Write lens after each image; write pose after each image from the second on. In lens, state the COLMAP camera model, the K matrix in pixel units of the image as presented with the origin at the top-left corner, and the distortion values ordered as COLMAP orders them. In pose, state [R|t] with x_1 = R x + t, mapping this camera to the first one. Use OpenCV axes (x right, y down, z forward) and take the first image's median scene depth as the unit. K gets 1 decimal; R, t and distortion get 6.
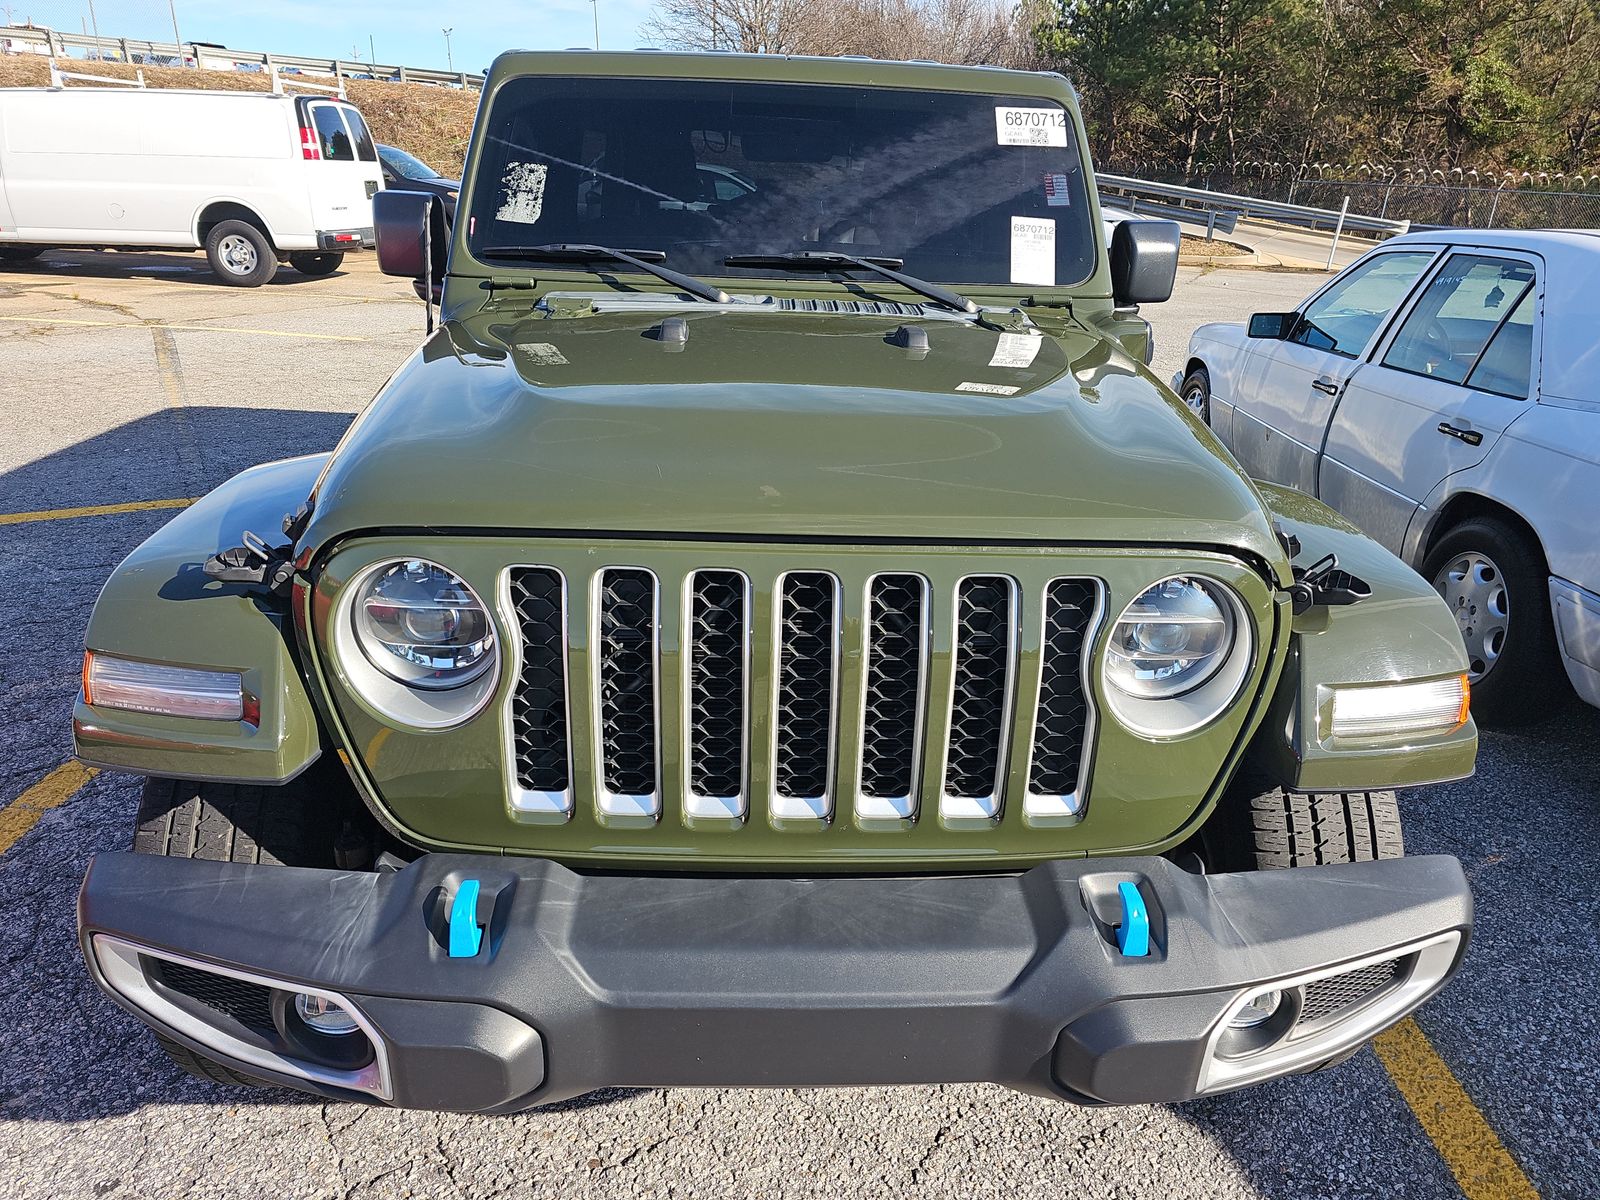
lens RADIAL K [[1071.4, 0, 807.1], [0, 1071.4, 620.2], [0, 0, 1]] dist [0.052299, -0.048112]
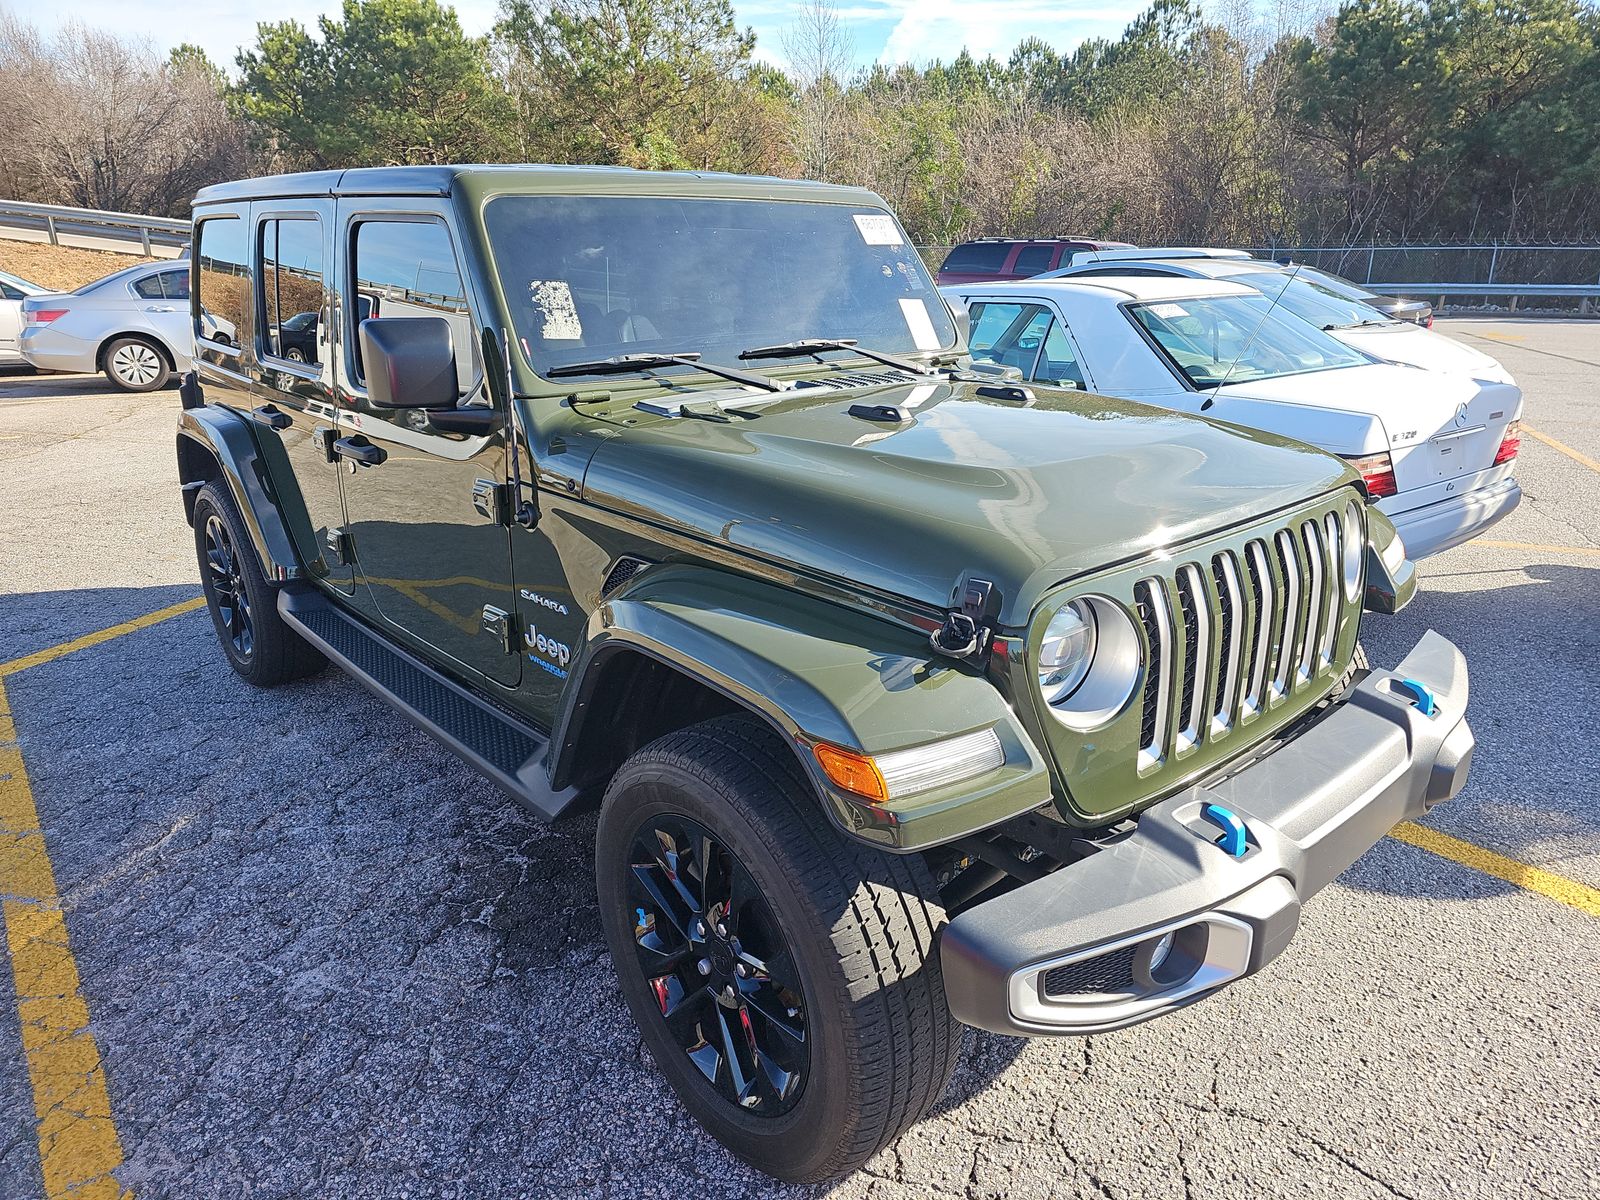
lens RADIAL K [[1071.4, 0, 807.1], [0, 1071.4, 620.2], [0, 0, 1]] dist [0.052299, -0.048112]
pose [[0.768497, -0.245798, 0.590758, -0.612329], [0.273447, 0.960877, 0.044075, -0.078806], [-0.578479, 0.127670, 0.805644, 0.071431]]
